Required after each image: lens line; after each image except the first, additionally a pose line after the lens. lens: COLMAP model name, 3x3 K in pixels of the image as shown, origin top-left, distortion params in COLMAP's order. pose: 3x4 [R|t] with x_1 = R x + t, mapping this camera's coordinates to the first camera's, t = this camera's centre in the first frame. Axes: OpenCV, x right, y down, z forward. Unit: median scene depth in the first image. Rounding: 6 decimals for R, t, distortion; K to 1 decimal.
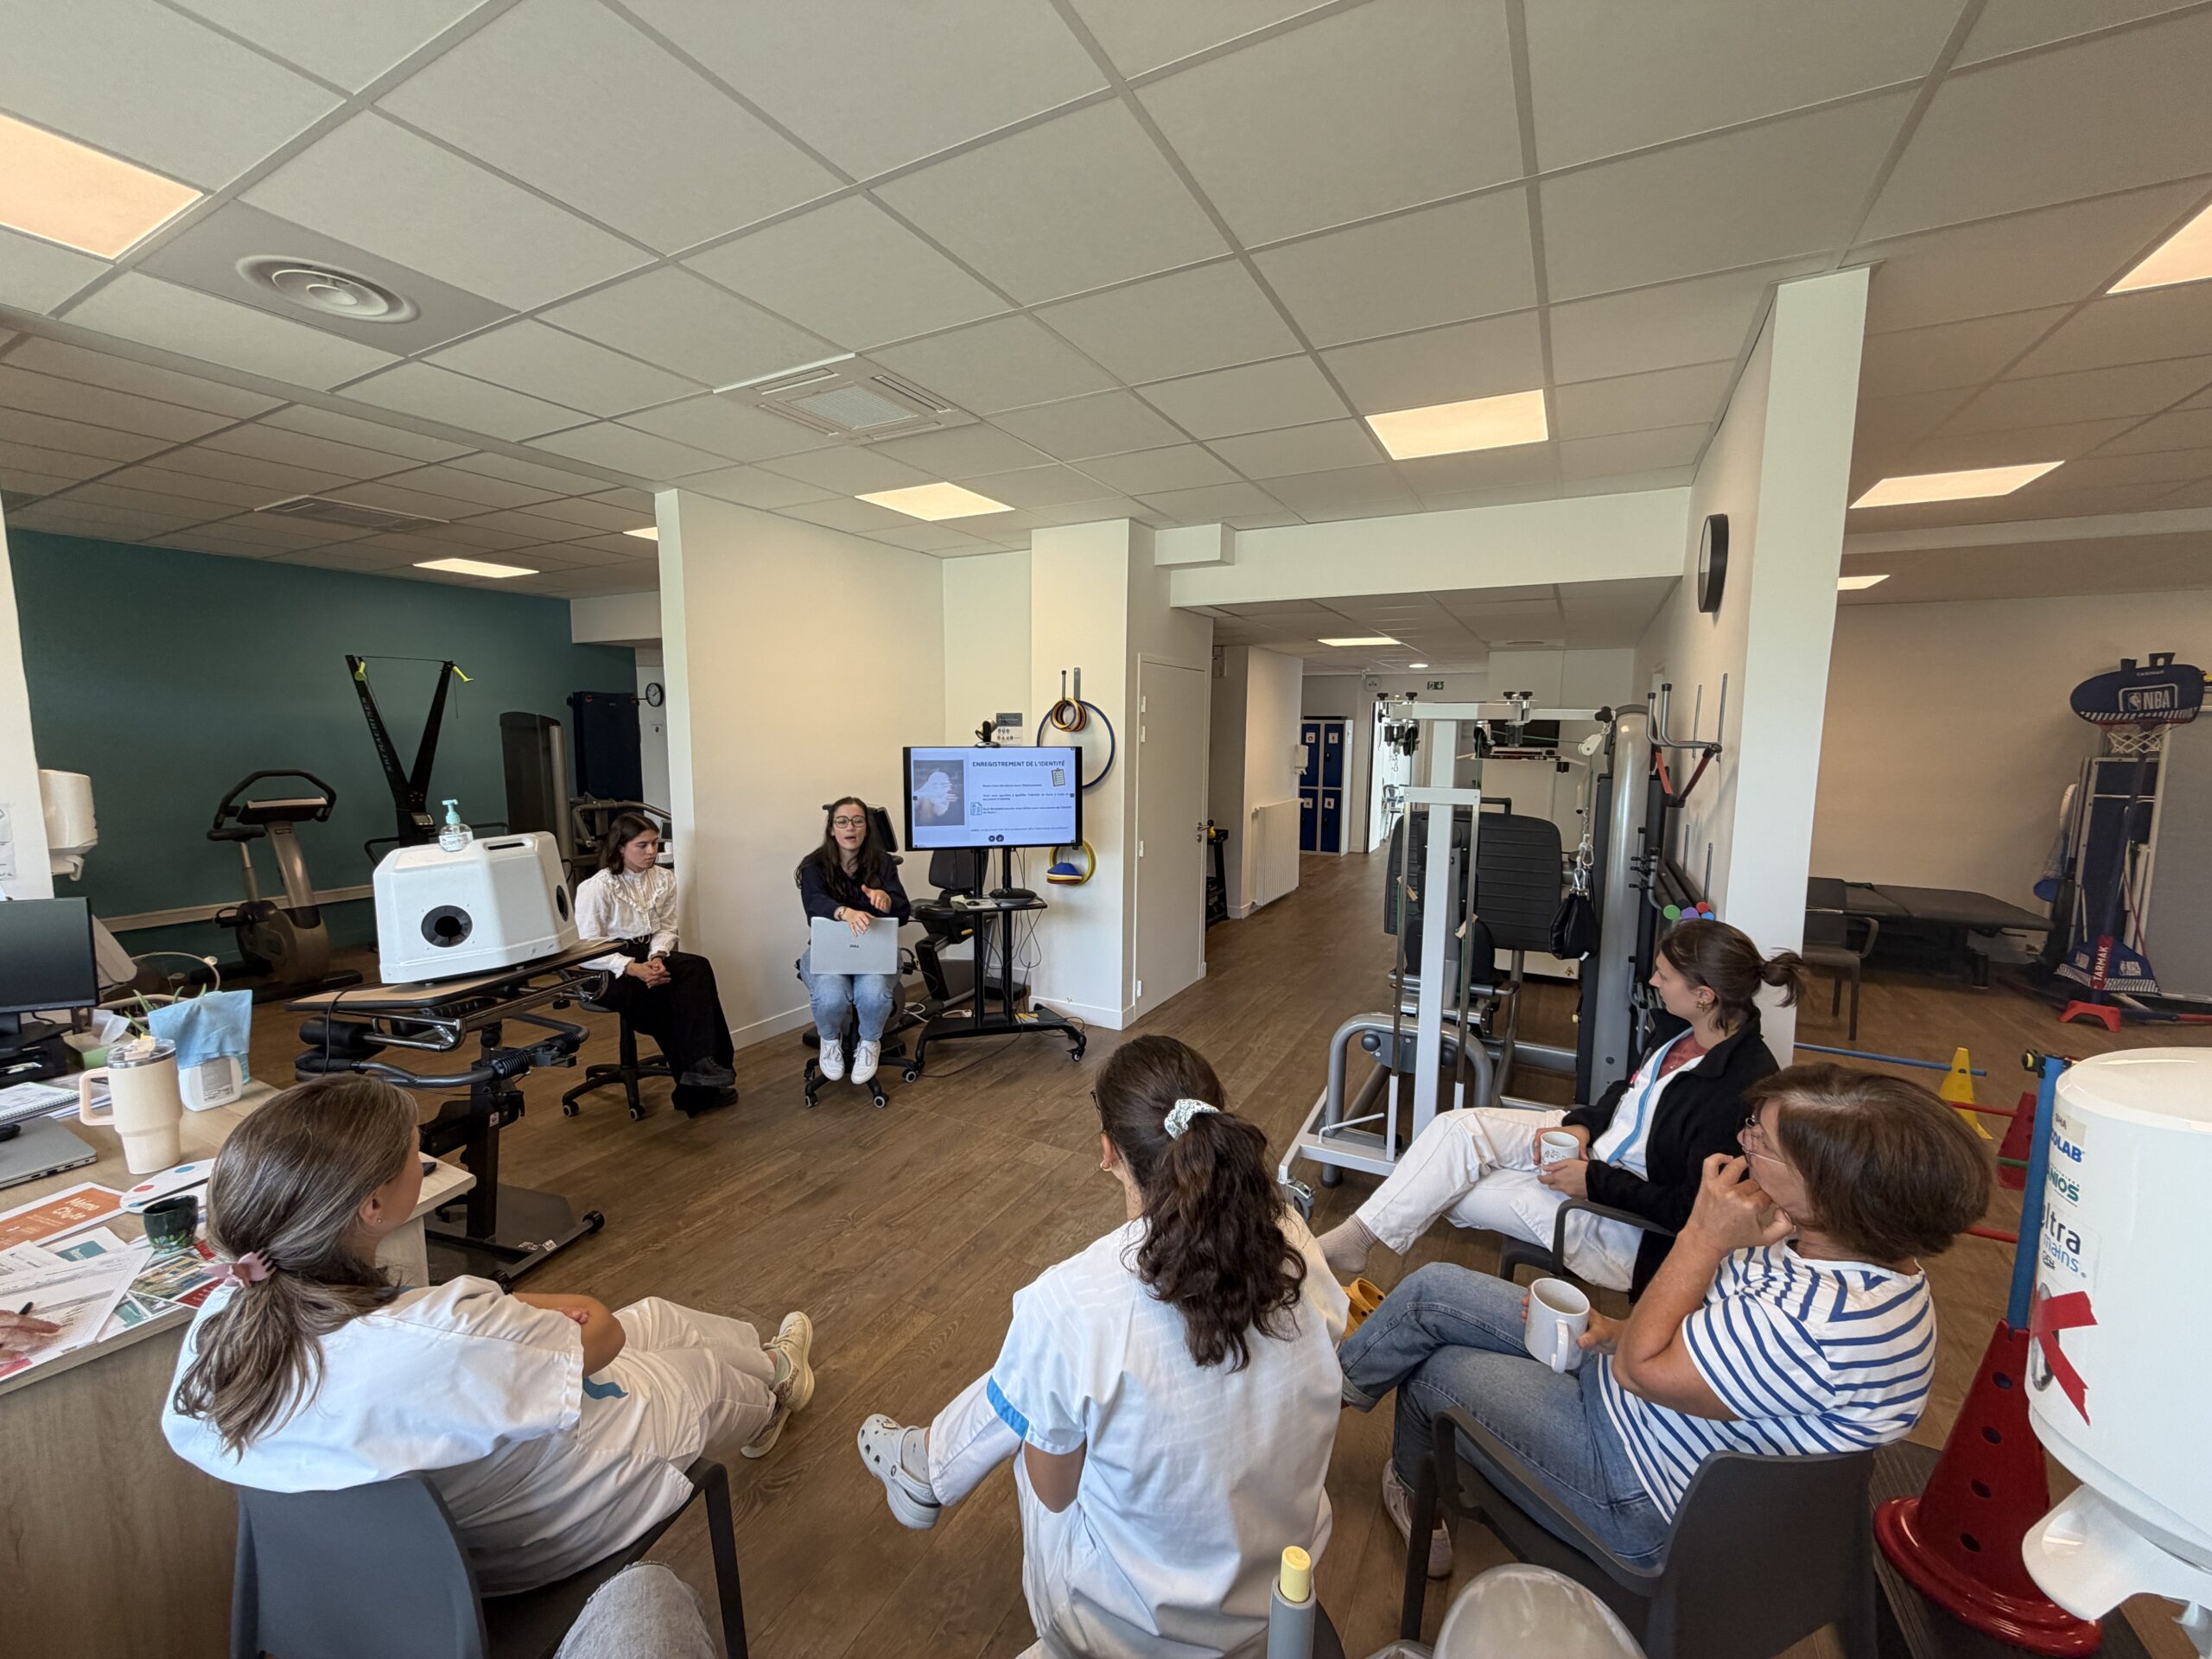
lens RADIAL K [[882.6, 0, 1104.2], [0, 882.6, 832.2], [0, 0, 1]] dist [-0.001242, -0.000164]
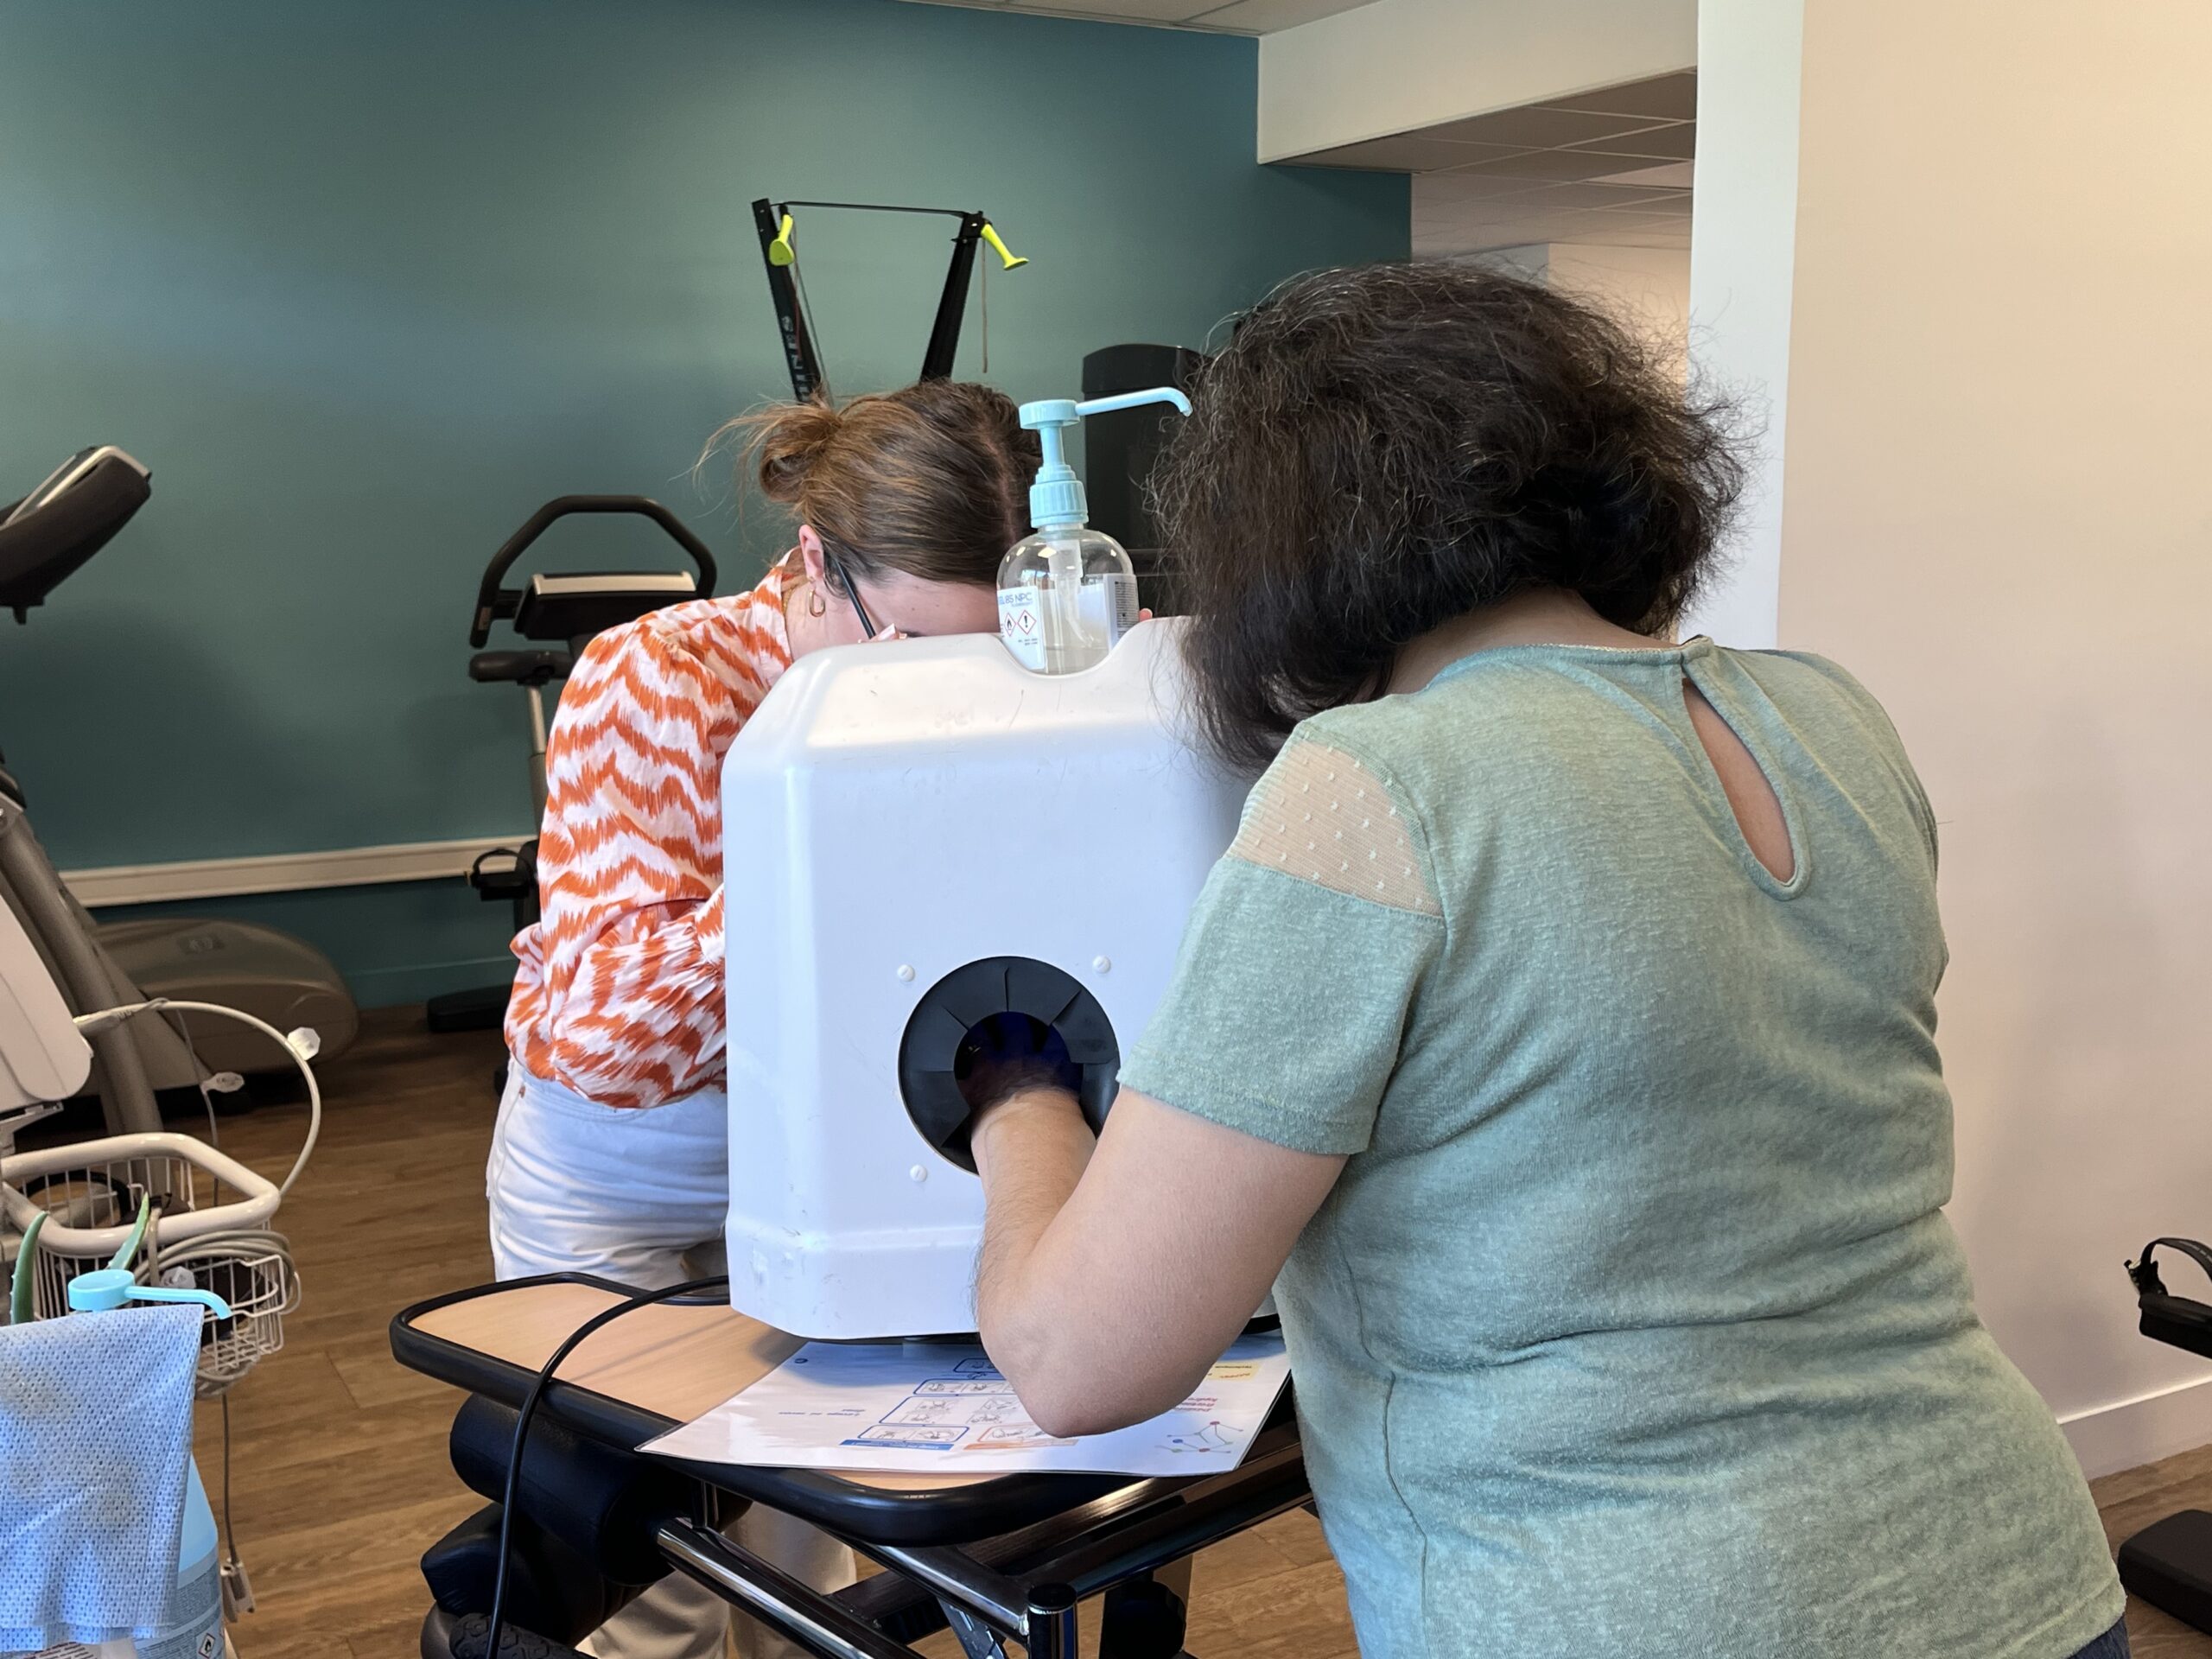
lens RADIAL K [[2267.0, 0, 1104.8], [0, 2267.0, 828.4], [0, 0, 1]] dist [0.013170, 0.000000]
pose [[0.845735, 0.068241, -0.529222, -0.234149], [-0.052471, 0.997618, 0.044786, 0.016687], [0.531017, -0.010108, 0.847301, 0.296251]]
